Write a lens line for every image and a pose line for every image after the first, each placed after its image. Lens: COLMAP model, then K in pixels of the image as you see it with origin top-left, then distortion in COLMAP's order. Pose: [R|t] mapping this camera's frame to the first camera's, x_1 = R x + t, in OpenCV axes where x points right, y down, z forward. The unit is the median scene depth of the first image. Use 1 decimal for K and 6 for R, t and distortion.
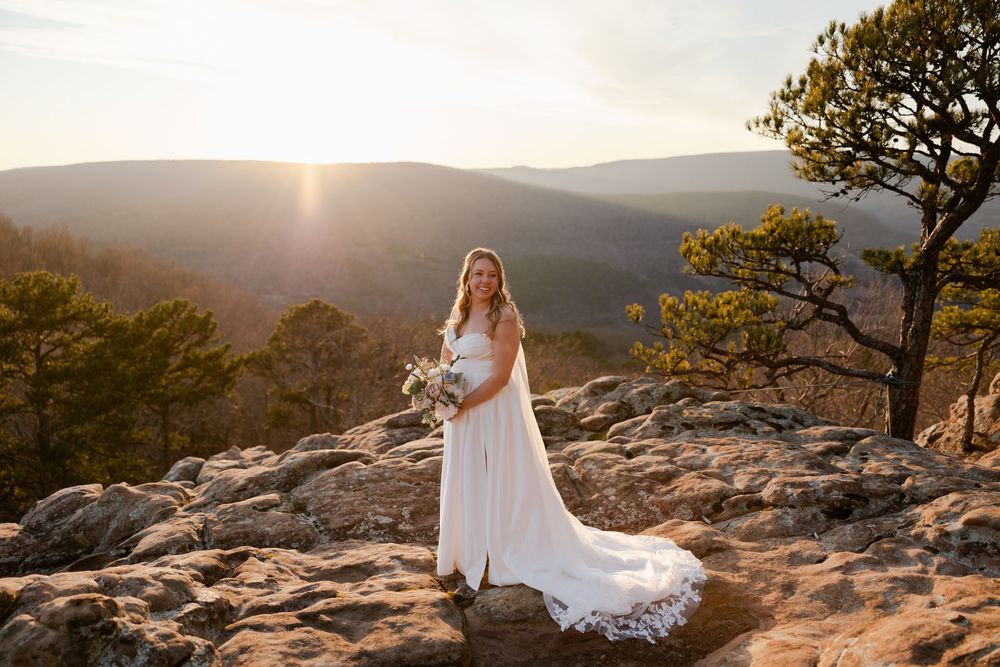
lens RADIAL K [[806.9, 0, 492.5], [0, 806.9, 324.2], [0, 0, 1]] dist [0.009174, 0.007158]
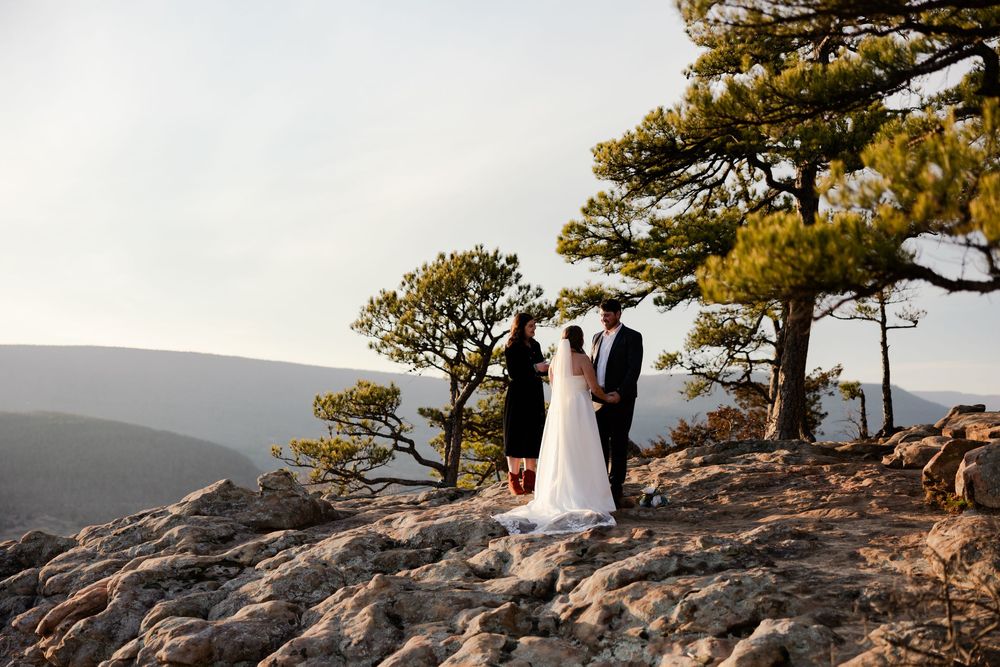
lens RADIAL K [[1411.8, 0, 500.0], [0, 1411.8, 333.5], [0, 0, 1]] dist [0.002215, 0.049898]
pose [[0.818239, 0.064208, 0.571281, -1.011924], [0.061595, 0.978231, -0.198168, 0.327208], [-0.571569, 0.197337, 0.796472, -1.340214]]
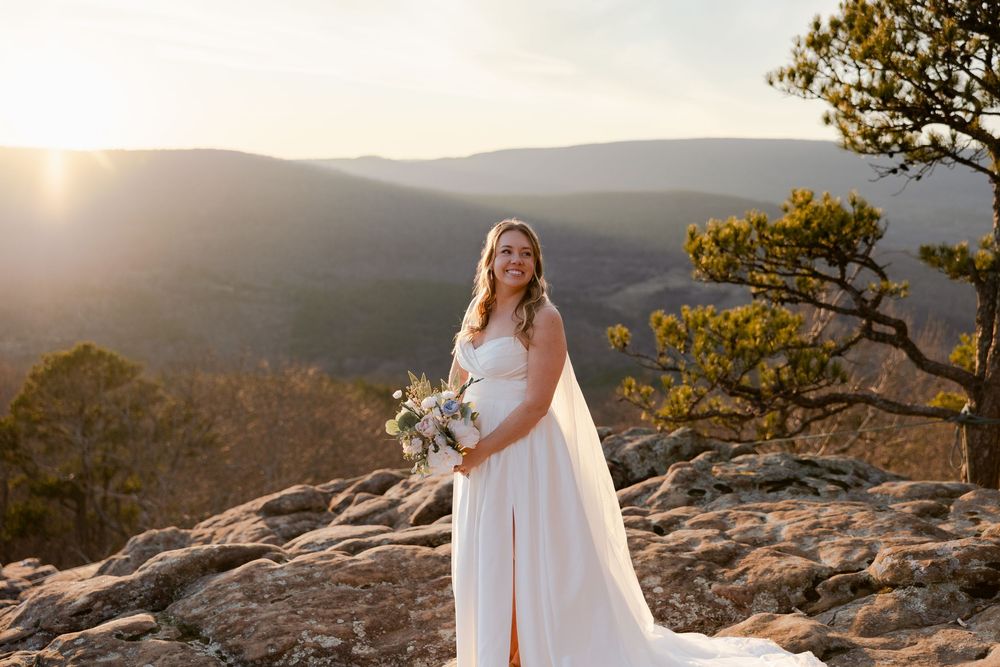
lens RADIAL K [[1127.8, 0, 511.4], [0, 1127.8, 312.2], [0, 0, 1]] dist [0.001370, 0.018759]
pose [[0.987509, -0.015139, 0.156833, -0.082166], [0.023819, 0.998278, -0.053610, 0.016259], [-0.155752, 0.056676, 0.986169, 0.029618]]
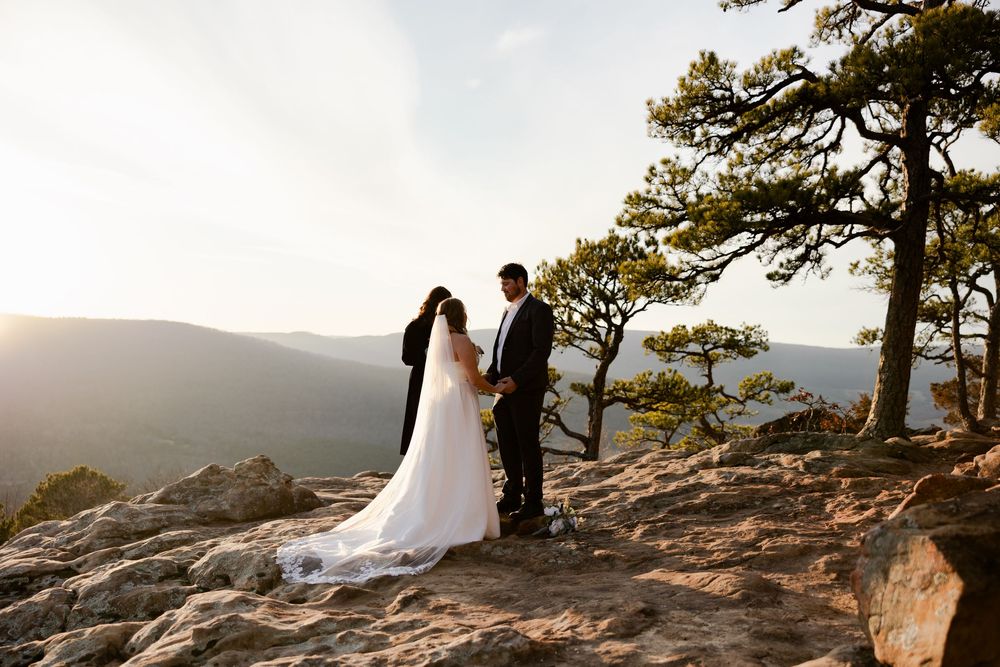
lens RADIAL K [[954.2, 0, 500.0], [0, 954.2, 333.5], [0, 0, 1]] dist [0.010960, 0.009649]
pose [[0.970639, 0.045755, 0.236150, -0.174027], [0.000982, 0.980980, -0.194106, 0.200693], [-0.240540, 0.188639, 0.952132, -0.925689]]
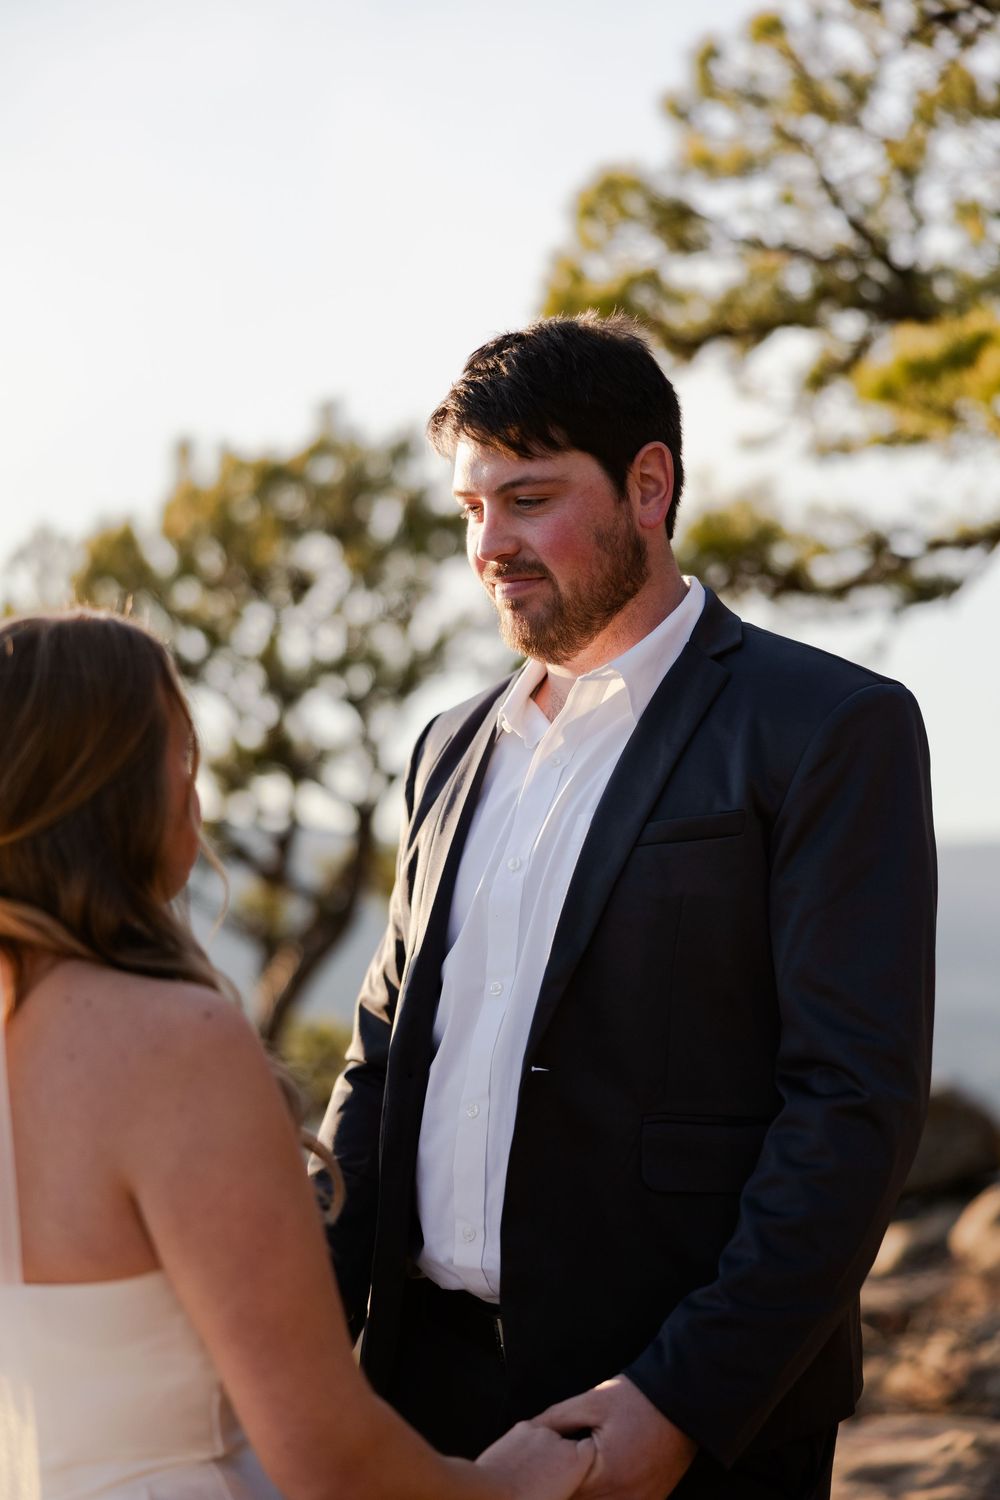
lens RADIAL K [[2862.8, 0, 500.0], [0, 2862.8, 750.0], [0, 0, 1]] dist [0.021999, -0.005692]
pose [[0.862605, 0.046644, 0.503723, -0.122086], [0.068856, 0.975647, -0.208258, 0.075860], [-0.501170, 0.214329, 0.838386, -0.347955]]
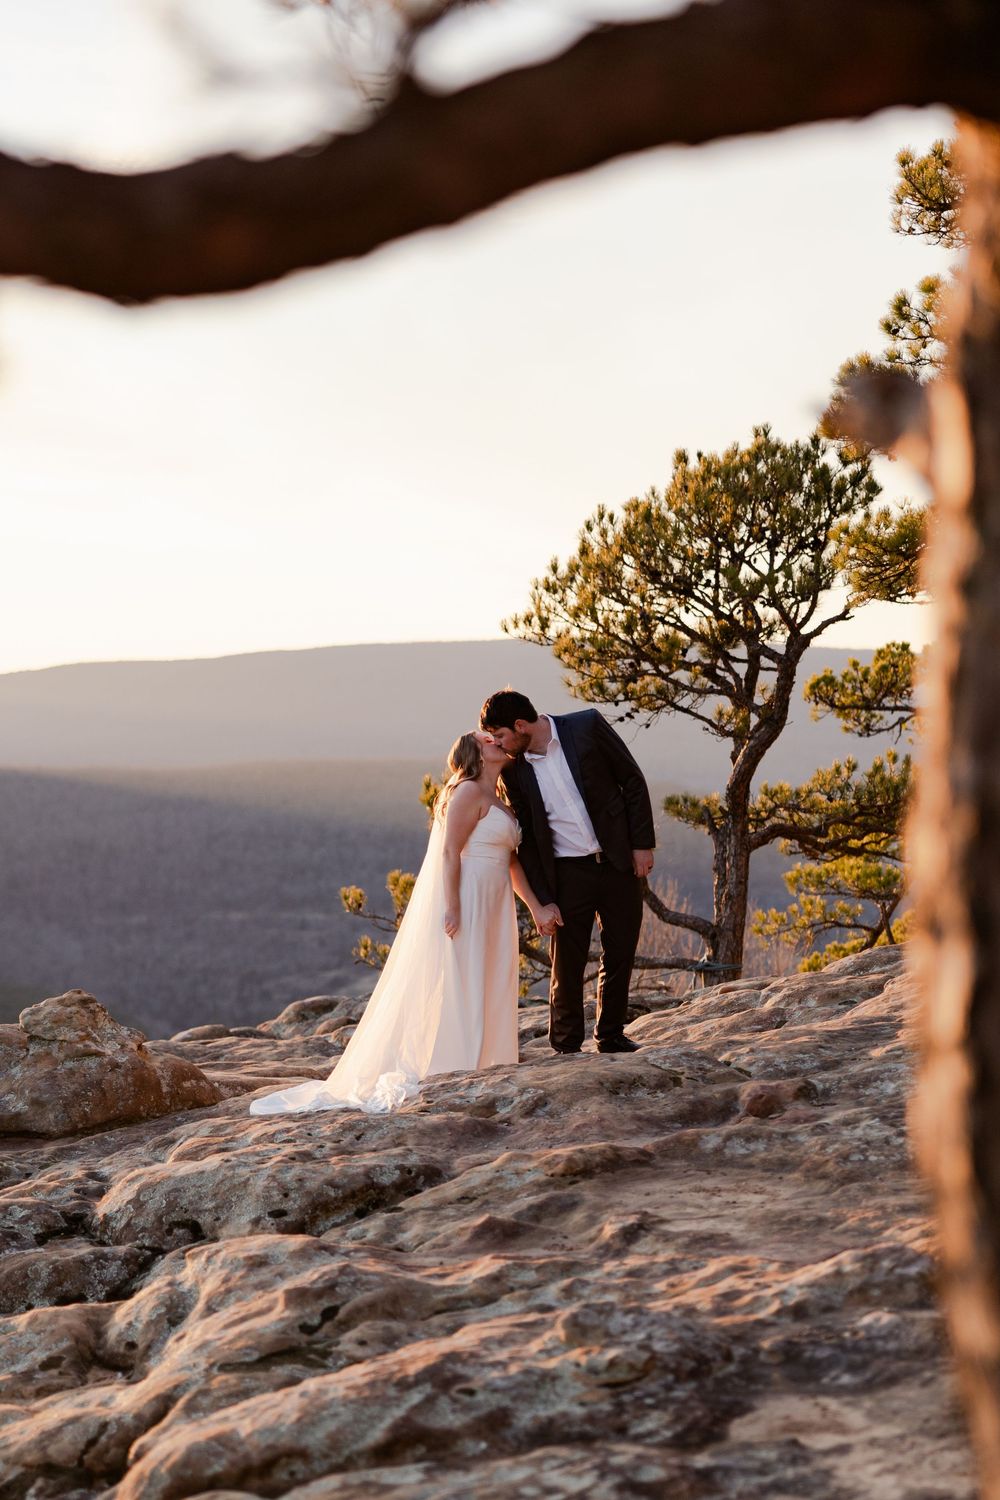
lens RADIAL K [[2589.5, 0, 435.7], [0, 2589.5, 811.7], [0, 0, 1]] dist [0.017254, 0.017516]
pose [[0.957897, -0.007655, 0.287009, -0.402094], [0.048491, 0.989598, -0.135443, 0.225375], [-0.282987, 0.143658, 0.948304, -1.136449]]
